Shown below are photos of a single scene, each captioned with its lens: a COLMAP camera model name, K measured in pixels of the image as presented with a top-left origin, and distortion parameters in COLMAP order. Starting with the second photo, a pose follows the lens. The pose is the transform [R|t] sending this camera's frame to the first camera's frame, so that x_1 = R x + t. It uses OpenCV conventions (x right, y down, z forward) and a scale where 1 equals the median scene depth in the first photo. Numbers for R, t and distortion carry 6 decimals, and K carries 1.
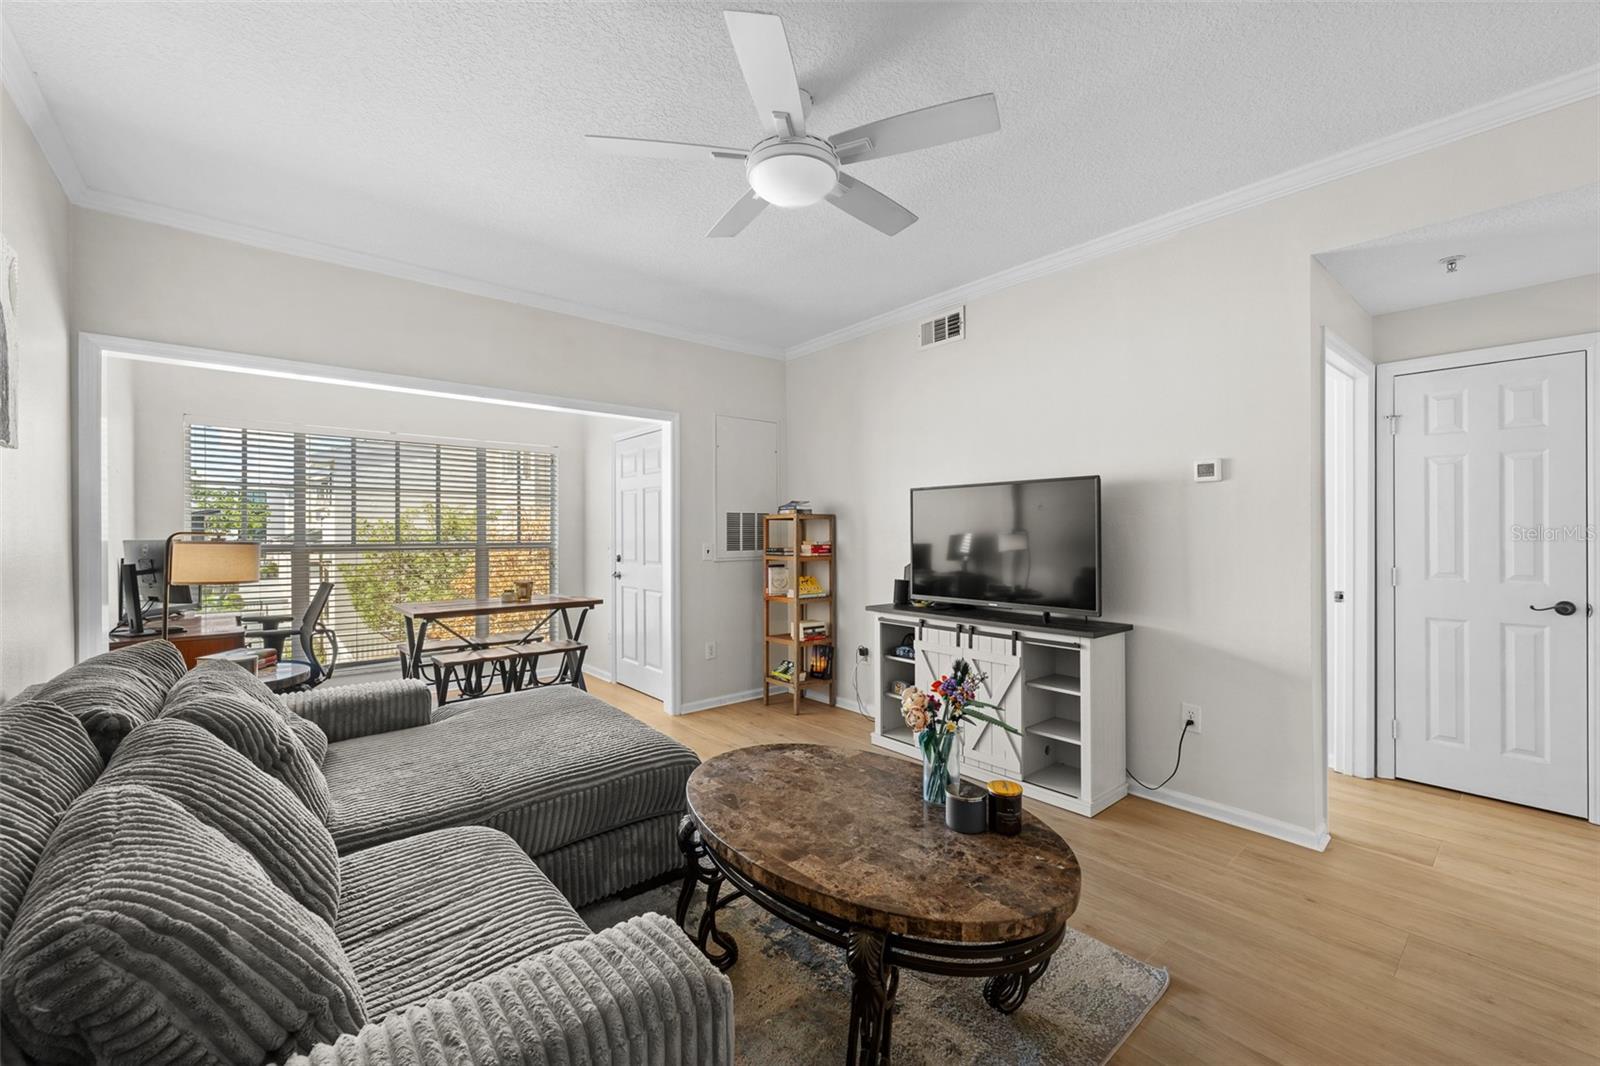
lens RADIAL K [[644.4, 0, 800.9], [0, 644.4, 516.4], [0, 0, 1]] dist [0.000190, 0.000043]
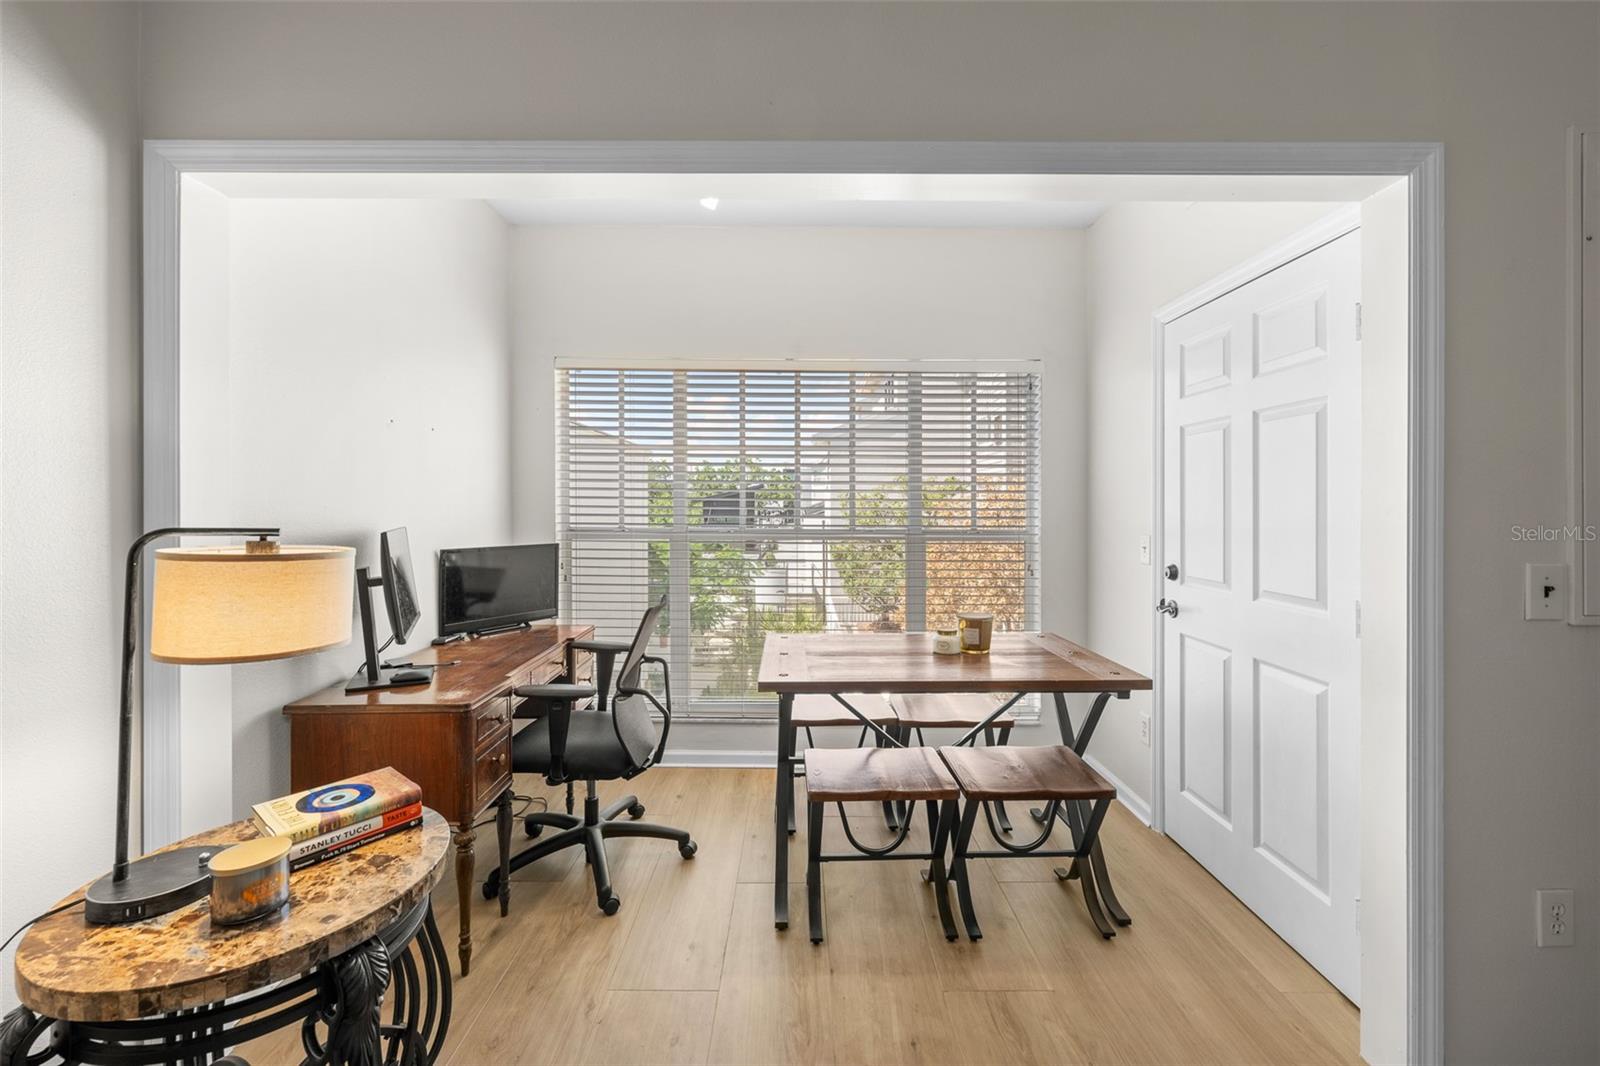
lens RADIAL K [[642.8, 0, 805.0], [0, 642.8, 494.7], [0, 0, 1]] dist [-0.000050, -0.000074]
pose [[0.765677, -0.002463, -0.643220, -0.232520], [0.011794, 0.999878, 0.010210, 0.002144], [0.643117, -0.015404, 0.765613, 0.590968]]
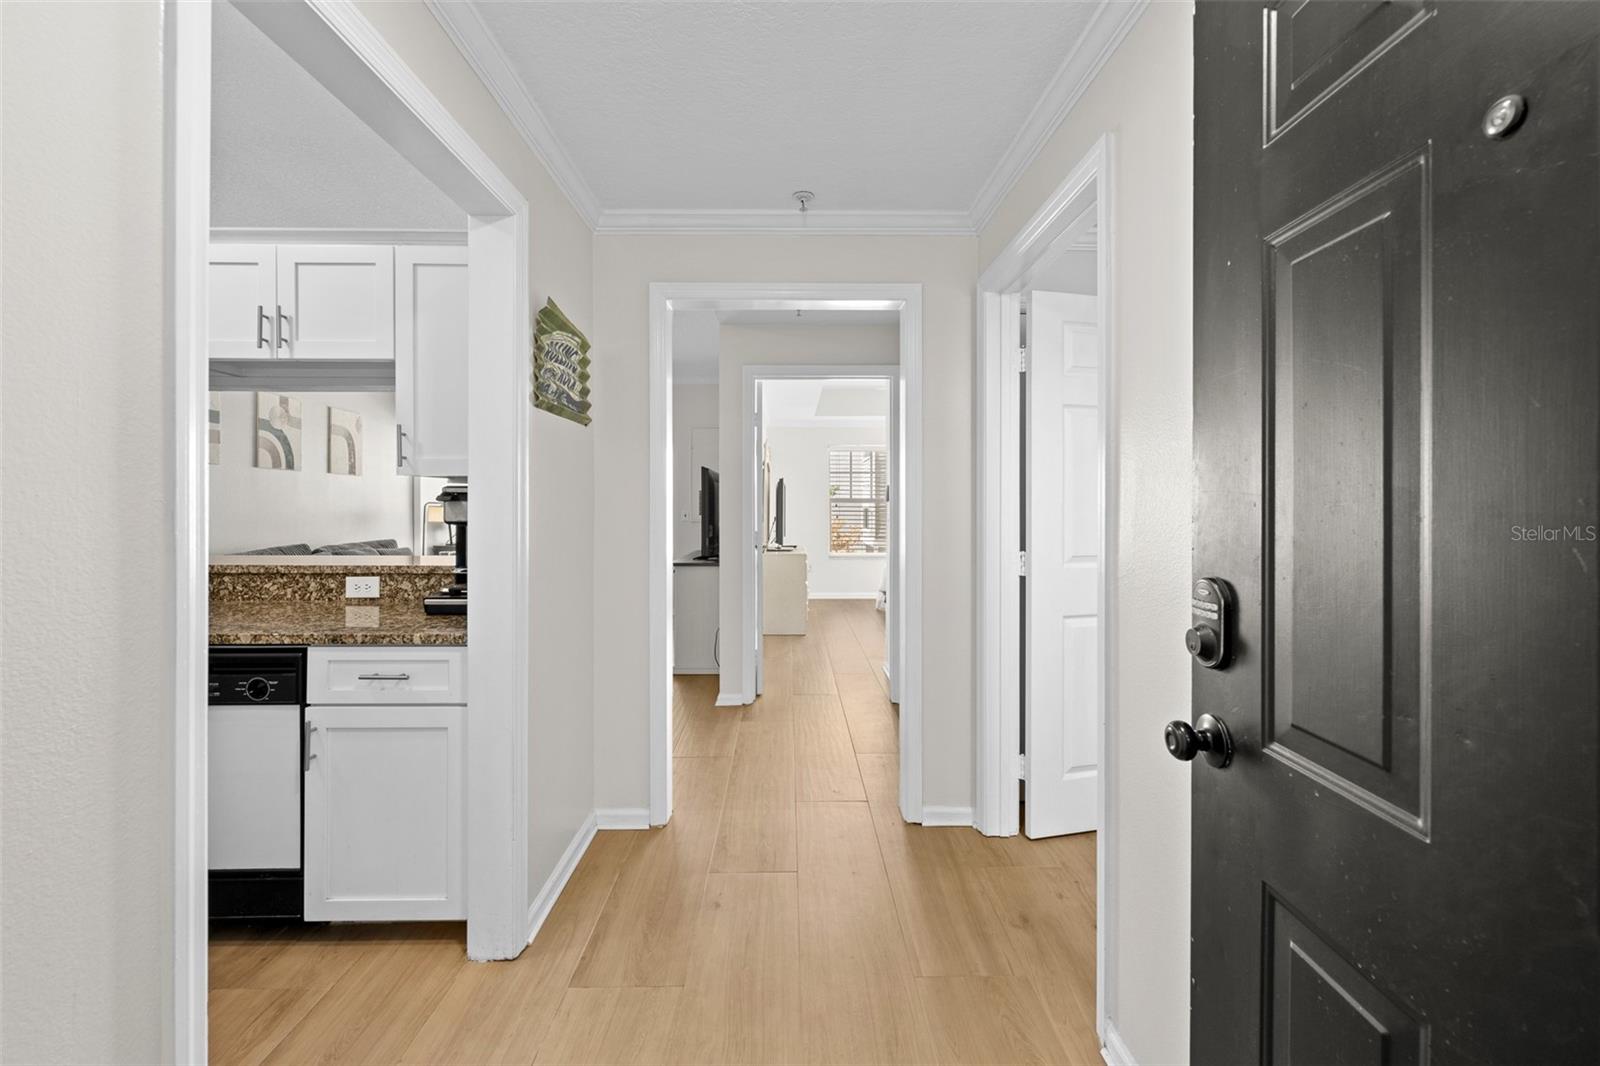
lens RADIAL K [[644.4, 0, 800.9], [0, 644.4, 516.4], [0, 0, 1]] dist [0.000190, 0.000043]
pose [[0.771970, 0.013954, -0.635506, 1.168690], [0.013728, 0.999160, 0.038615, 0.001829], [0.635511, -0.038534, 0.771130, -0.041836]]
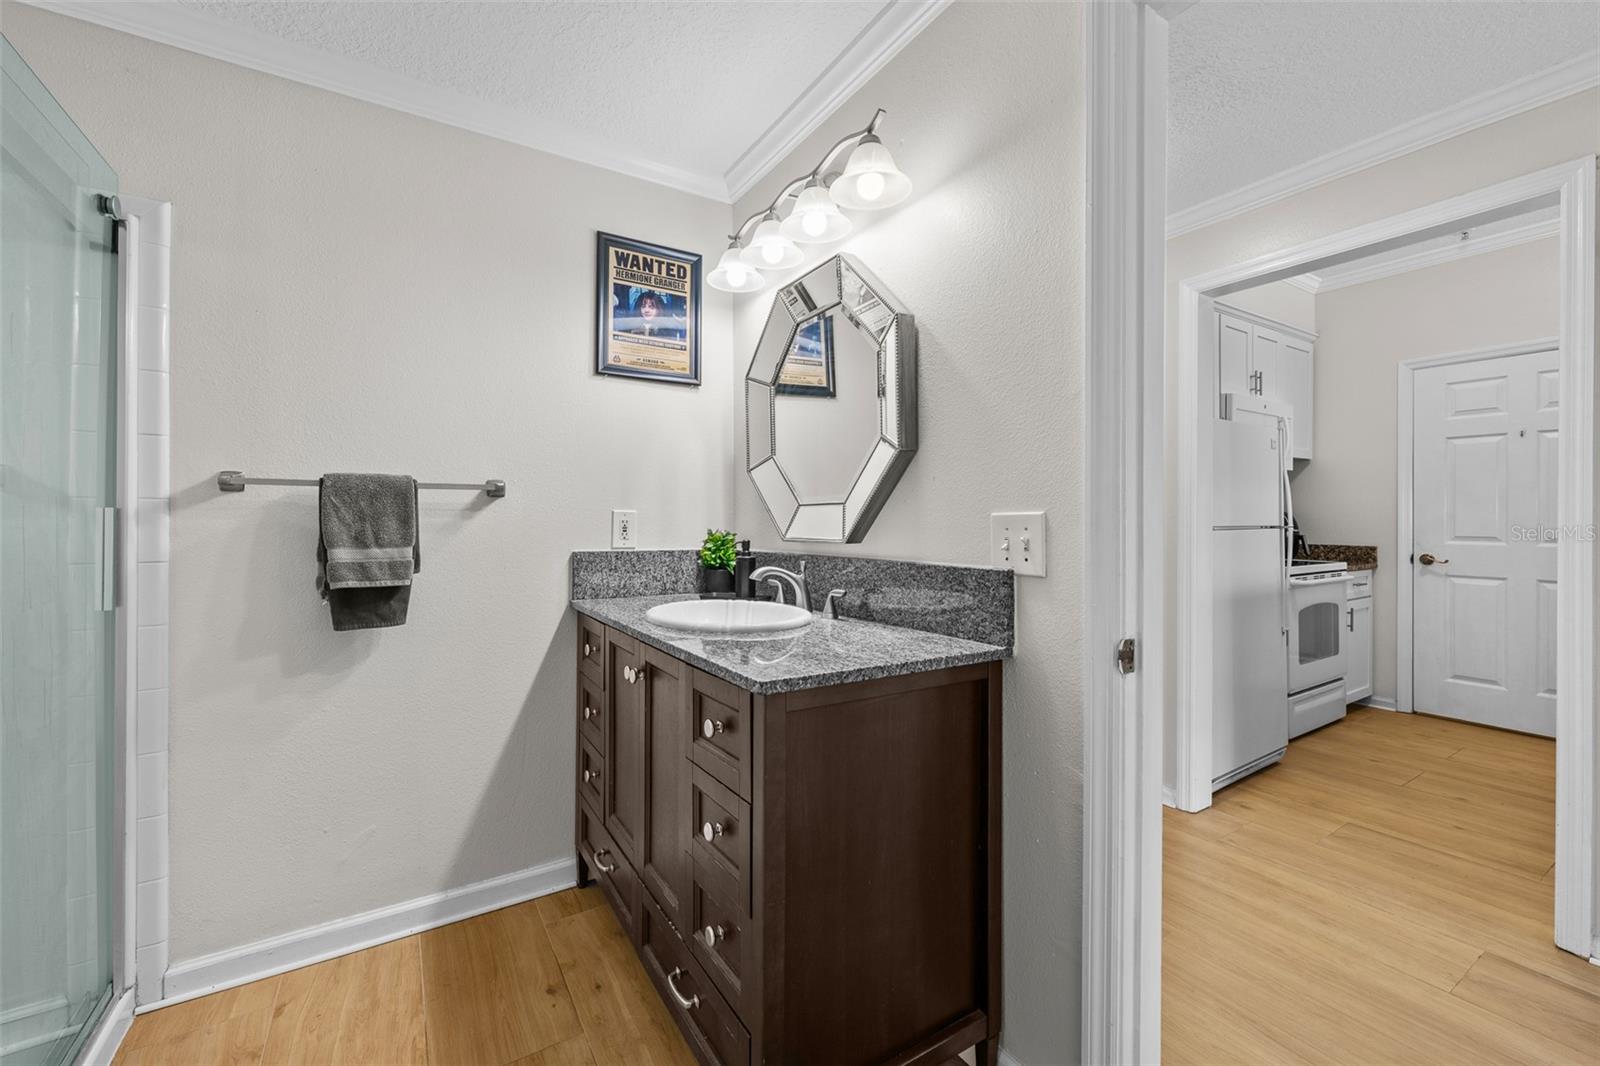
lens RADIAL K [[644.4, 0, 800.9], [0, 644.4, 516.4], [0, 0, 1]] dist [0.000190, 0.000043]
pose [[-0.989457, -0.001801, 0.144813, 1.181142], [-0.006197, 0.999533, -0.029911, 0.043787], [-0.144692, -0.030493, -0.989007, 0.636915]]
